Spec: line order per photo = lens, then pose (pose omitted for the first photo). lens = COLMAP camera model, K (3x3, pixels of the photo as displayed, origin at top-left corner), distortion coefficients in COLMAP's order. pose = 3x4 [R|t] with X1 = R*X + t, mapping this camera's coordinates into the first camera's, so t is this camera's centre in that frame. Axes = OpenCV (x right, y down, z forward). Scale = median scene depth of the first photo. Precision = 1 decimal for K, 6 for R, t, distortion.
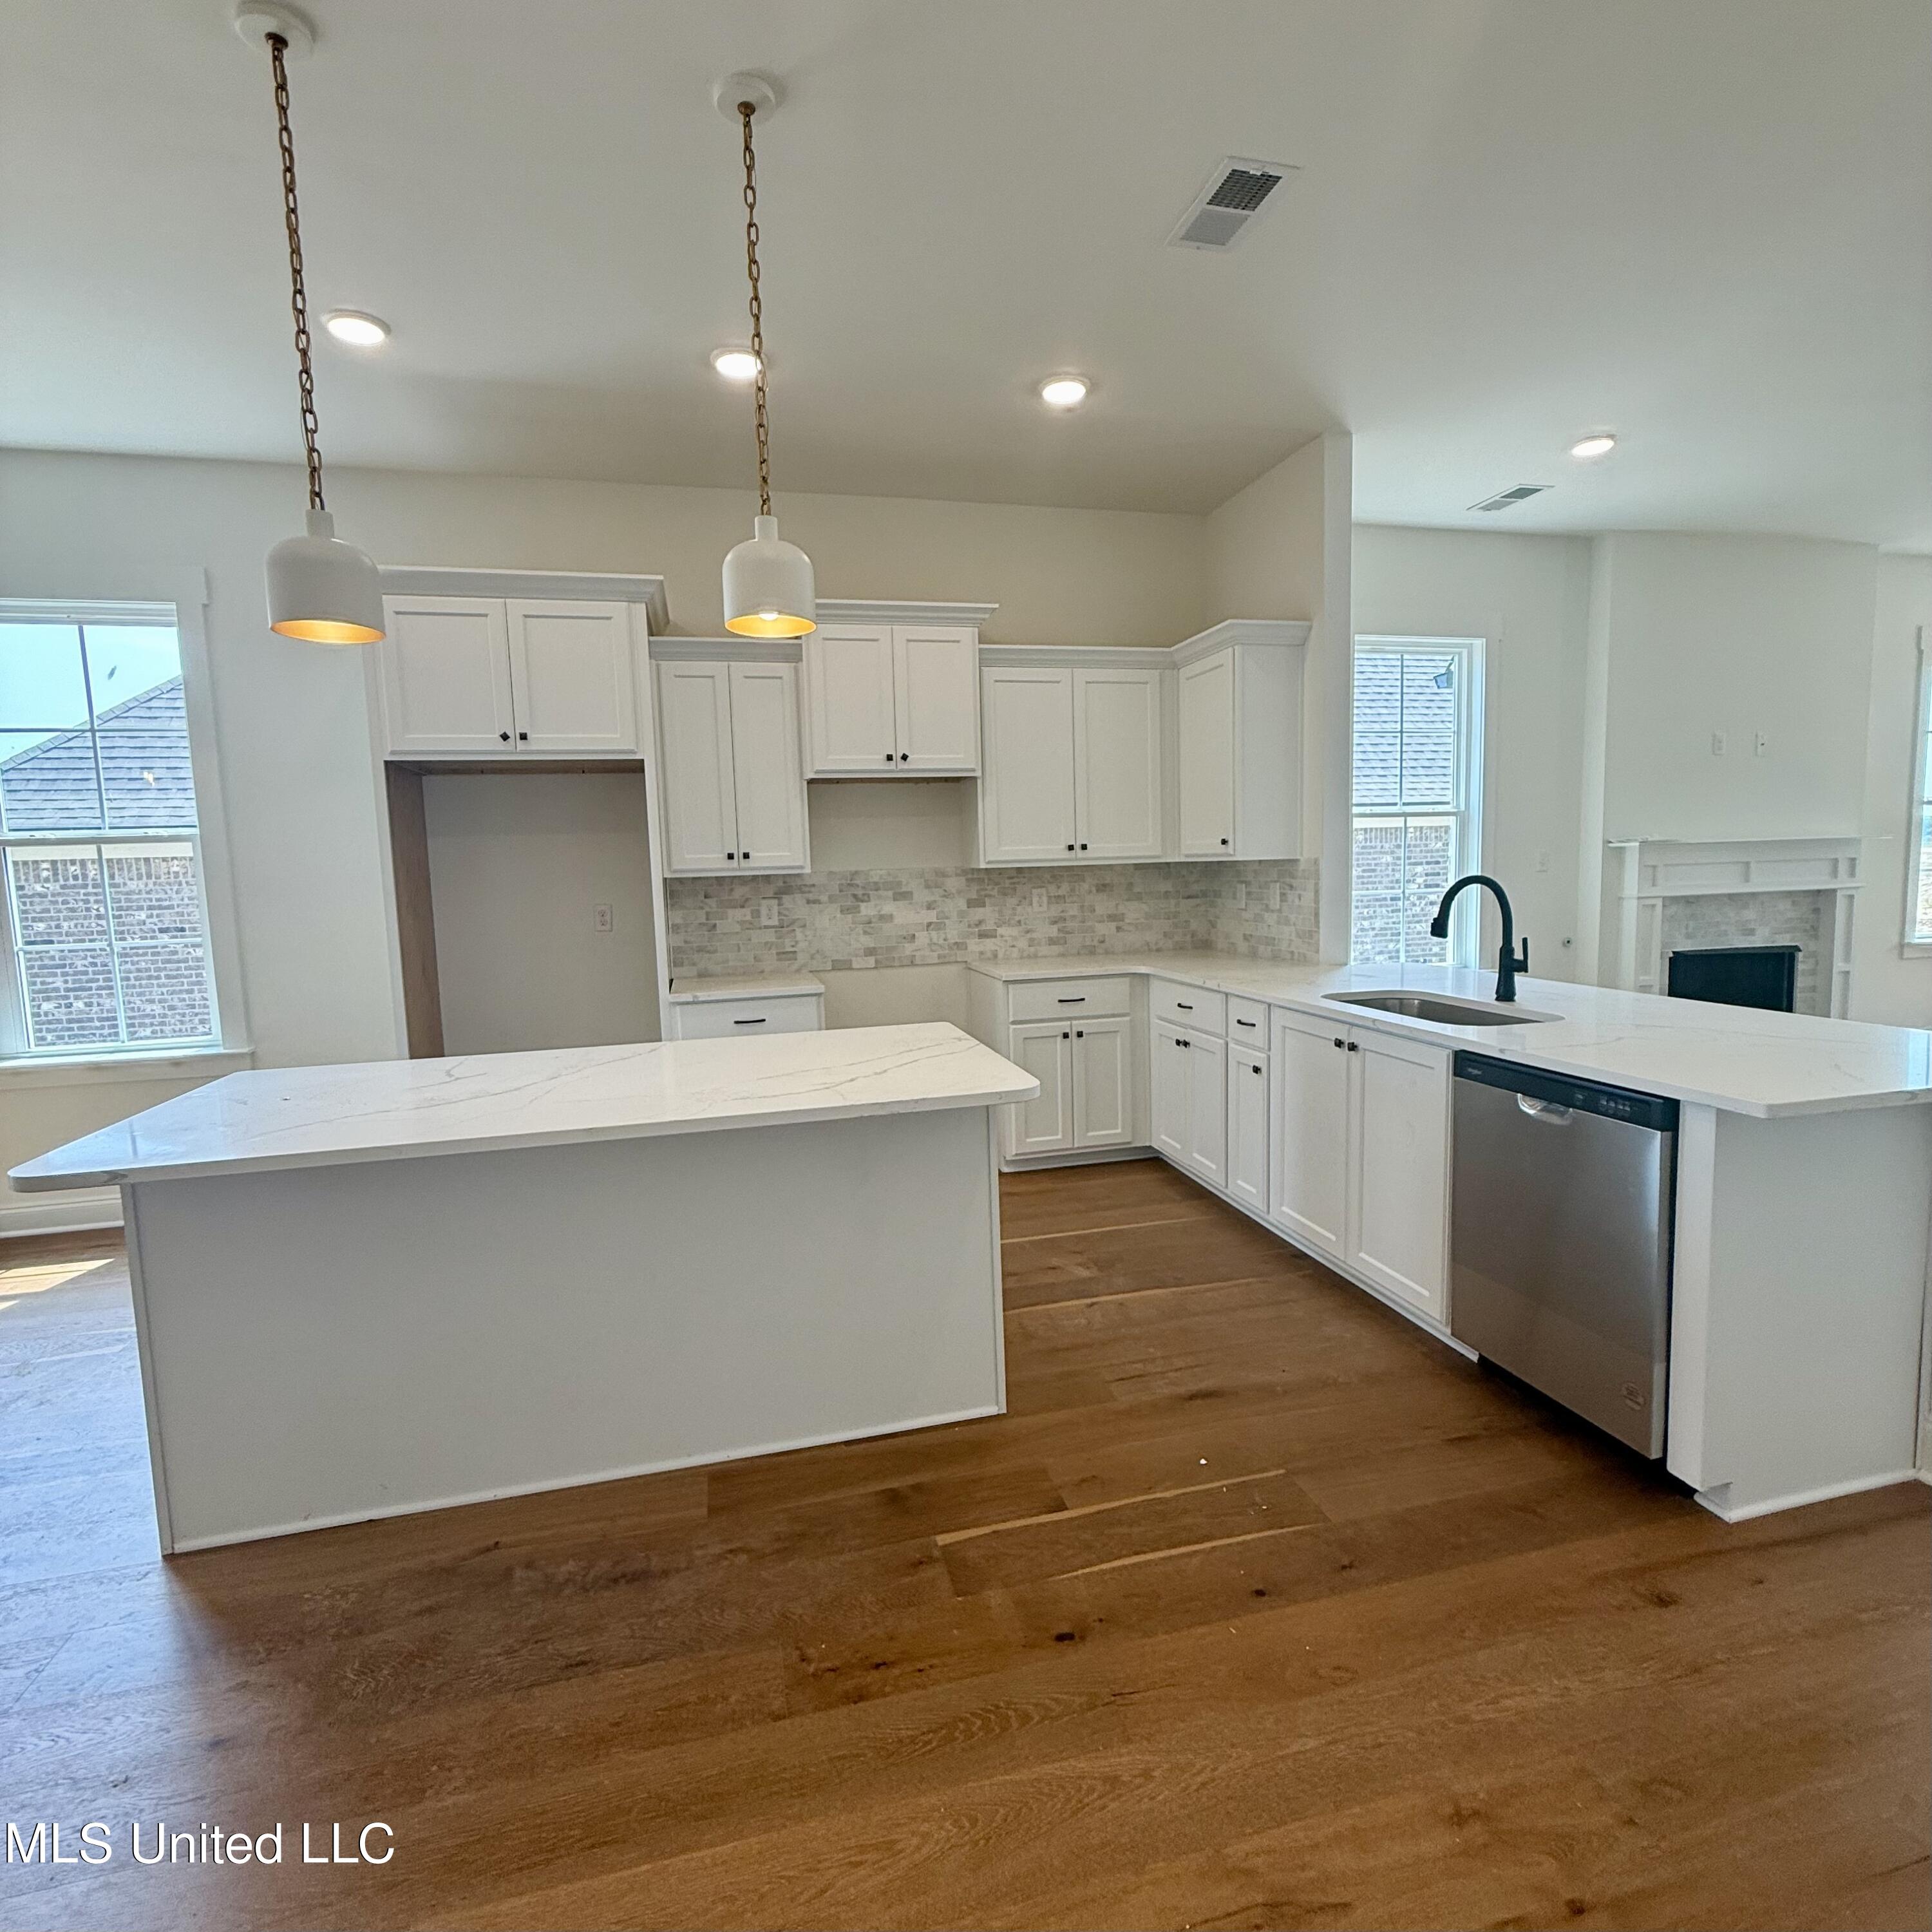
lens RADIAL K [[1020.7, 0, 961.6], [0, 1020.7, 962.5], [0, 0, 1]] dist [-0.000988, -0.000209]
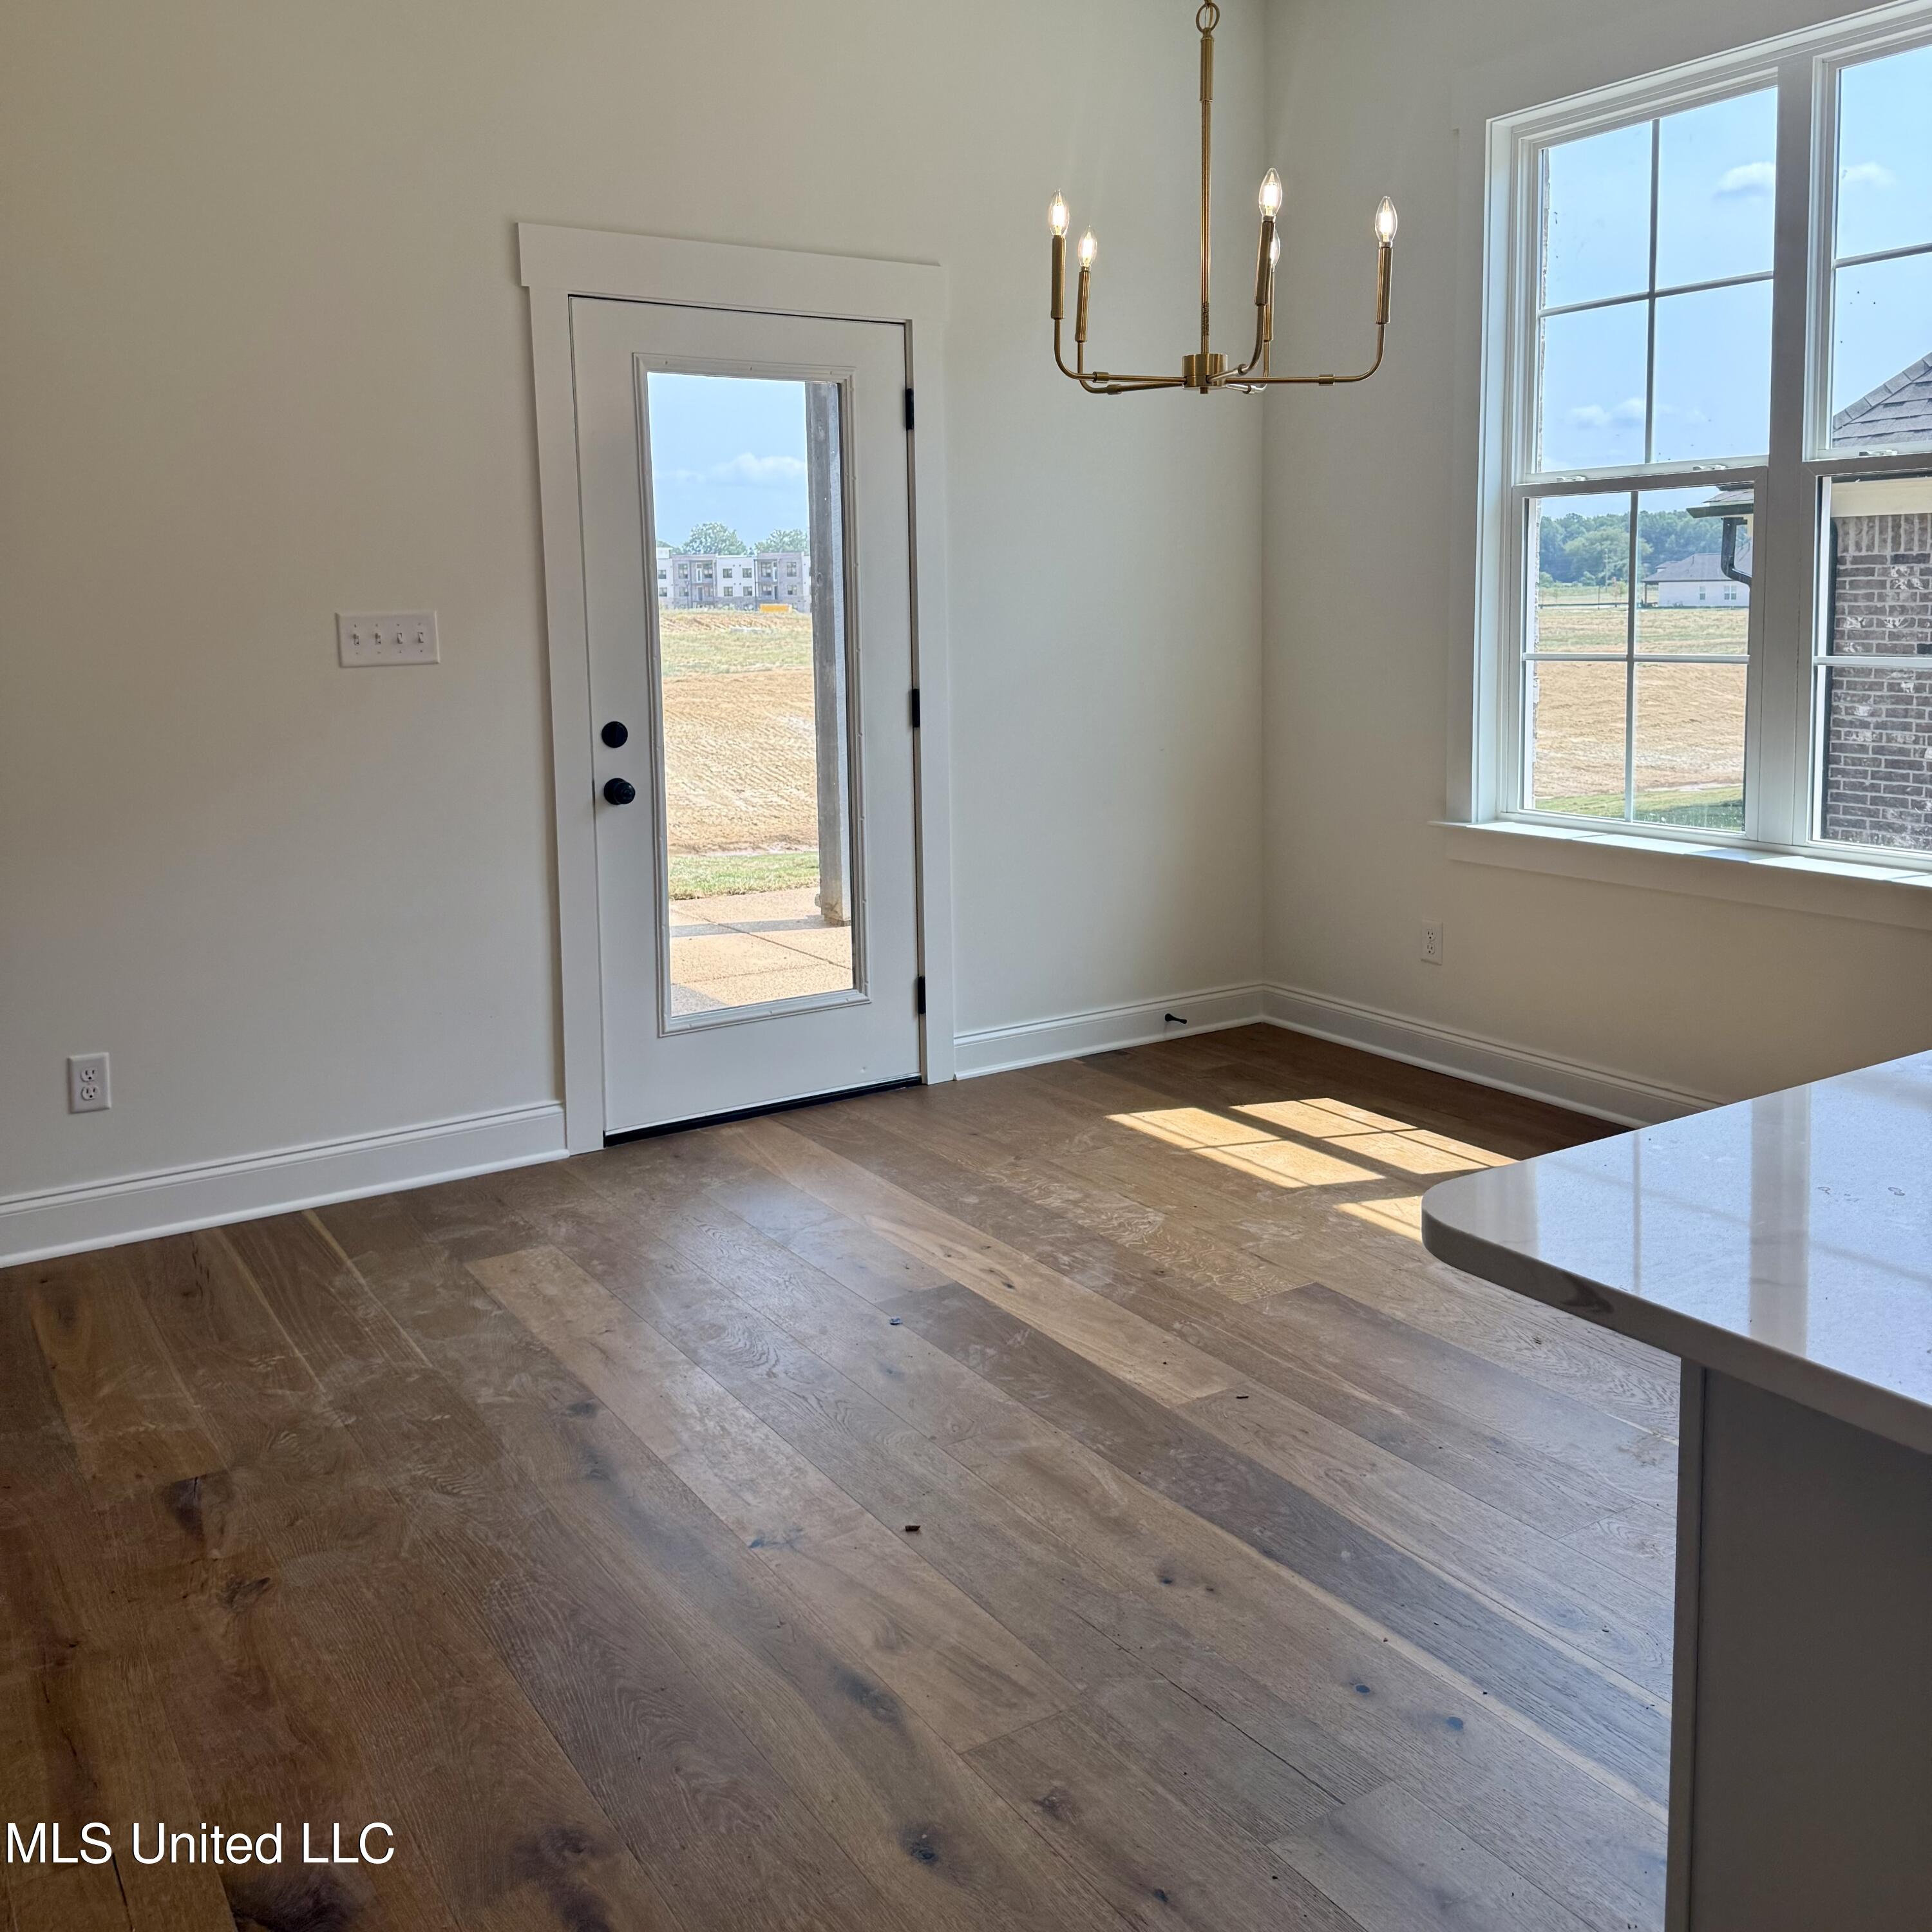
lens RADIAL K [[1812.6, 0, 983.4], [0, 1812.6, 787.1], [0, 0, 1]] dist [0.027821, 0.000000]
pose [[0.321888, 0.124090, -0.938611, -0.110679], [-0.079505, 0.991415, 0.103806, -0.010645], [0.943434, 0.041210, 0.328990, 0.215456]]
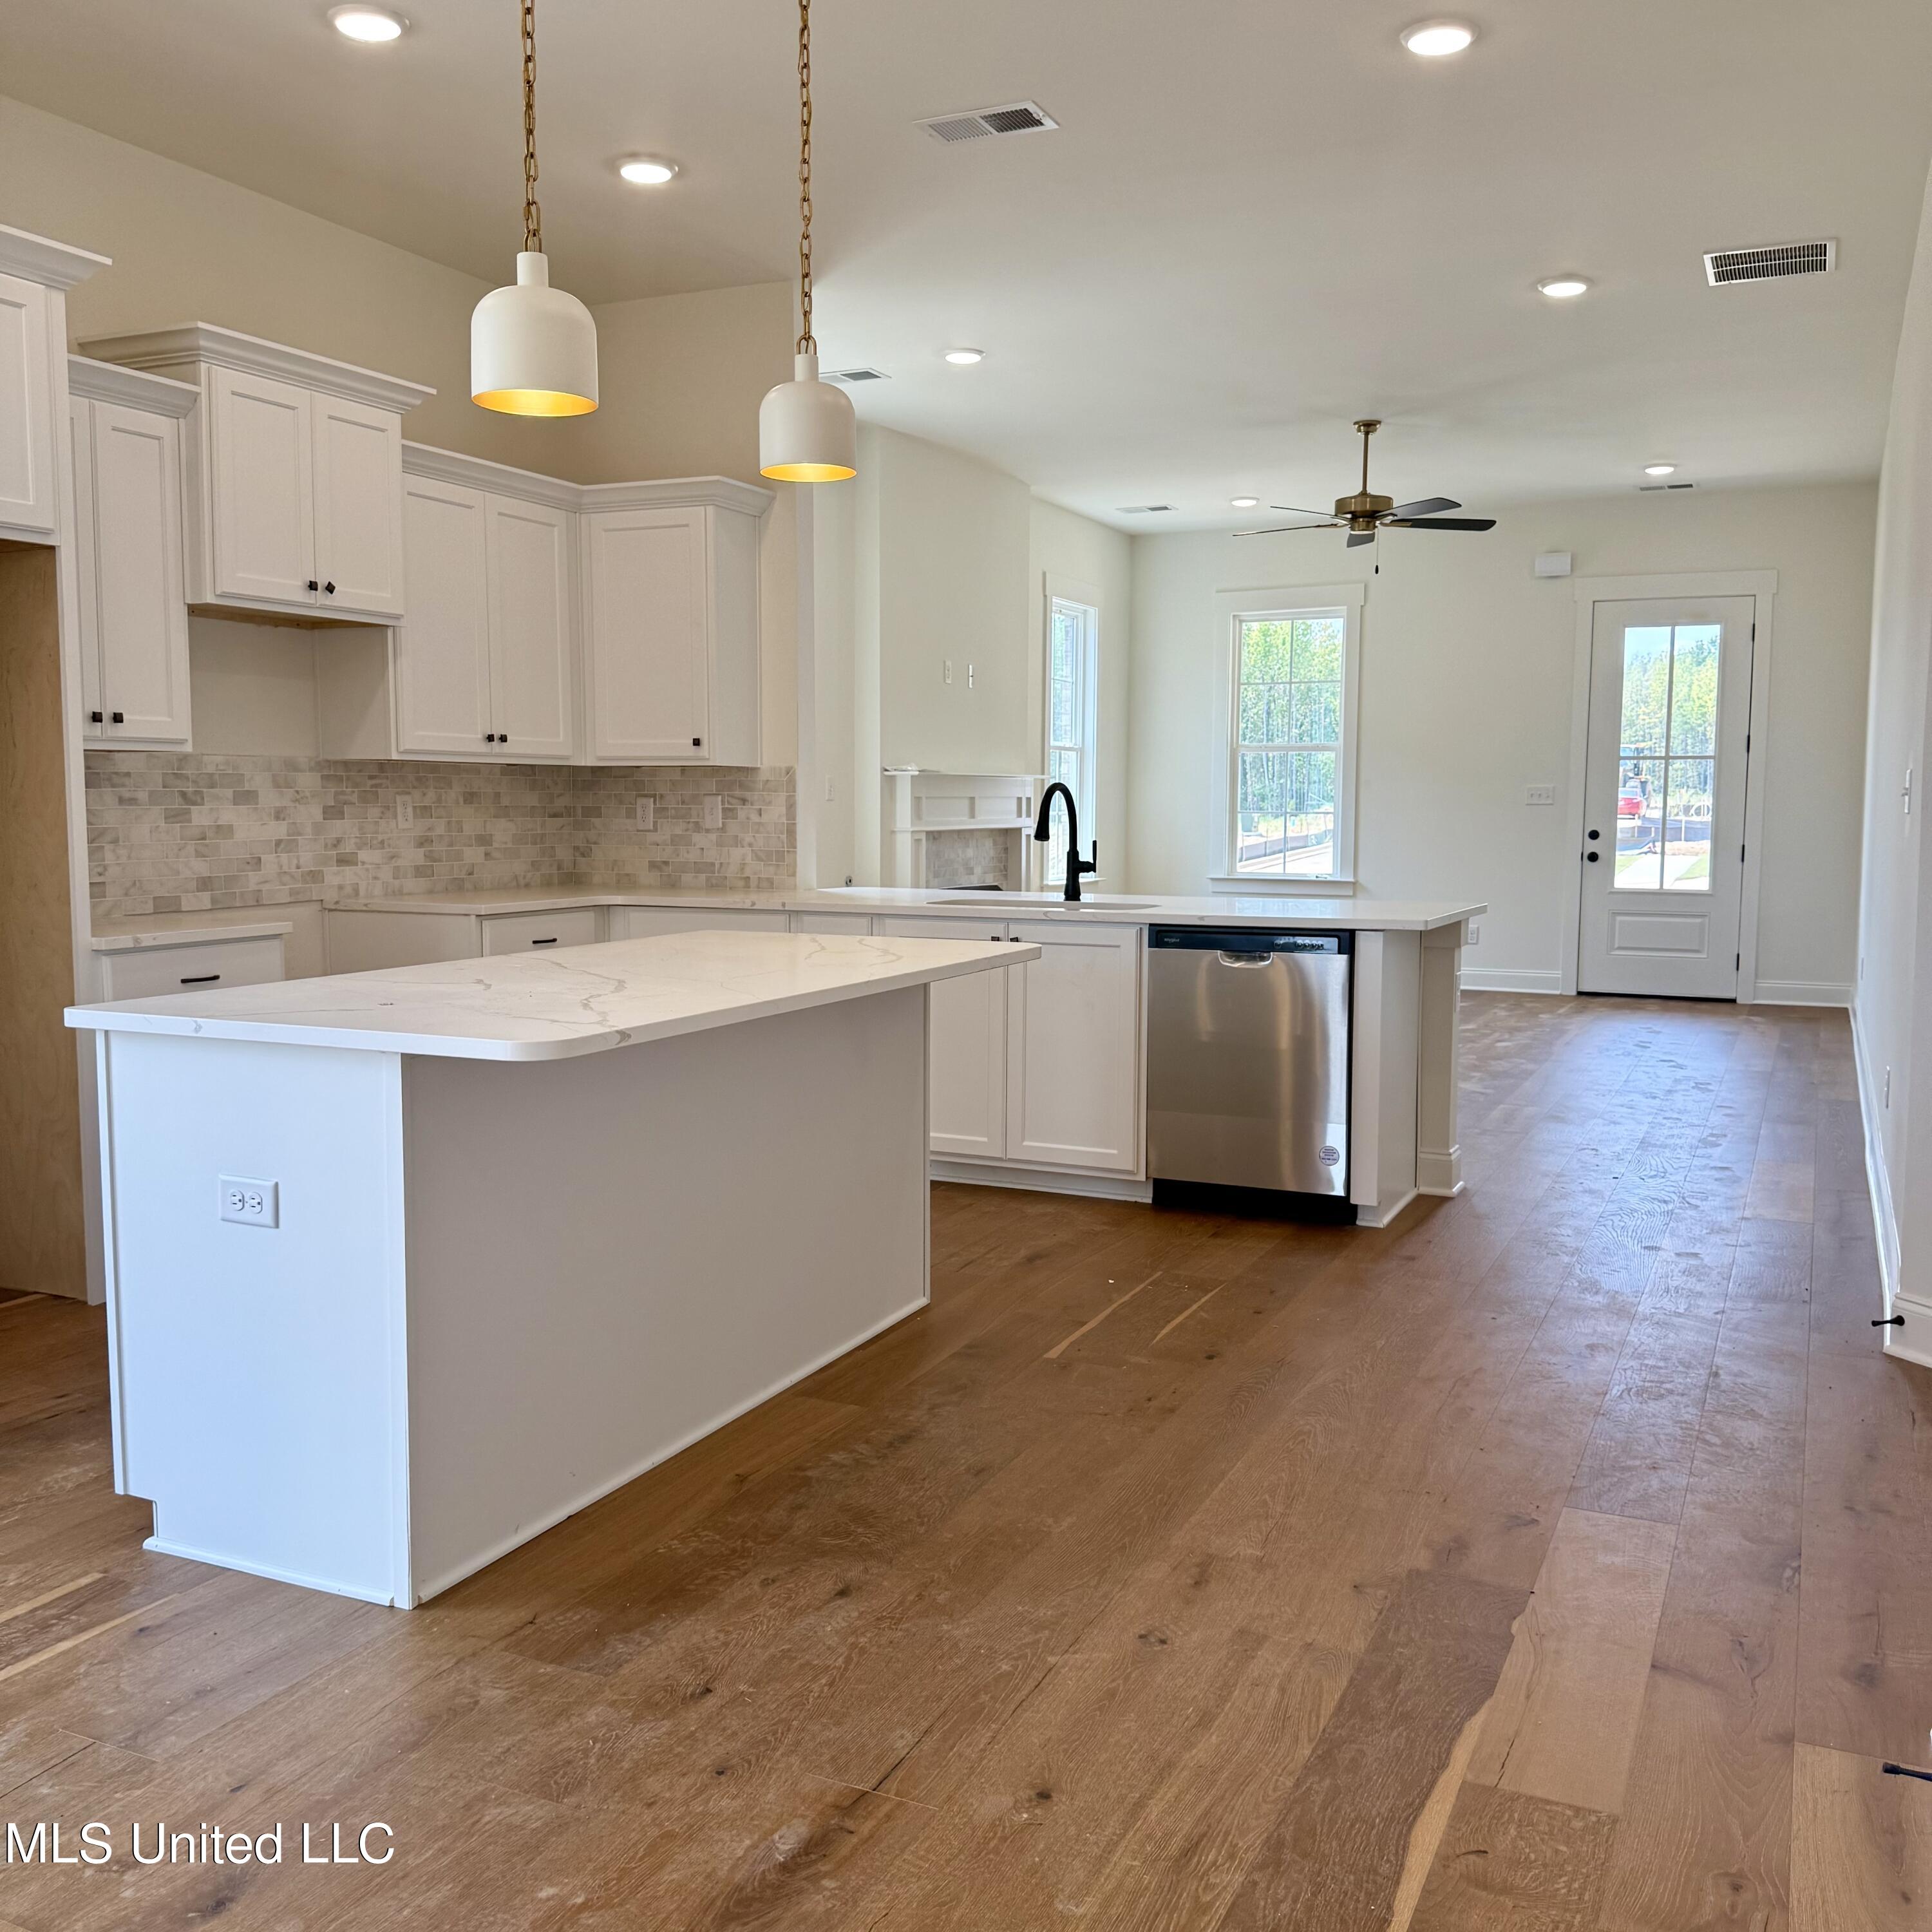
lens RADIAL K [[1812.6, 0, 958.0], [0, 1812.6, 971.7], [0, 0, 1]] dist [0.027821, 0.000000]
pose [[0.631330, -0.041872, 0.774383, -0.698548], [0.053072, 0.998533, 0.010725, 0.058338], [-0.773696, 0.034327, 0.632626, -0.071300]]
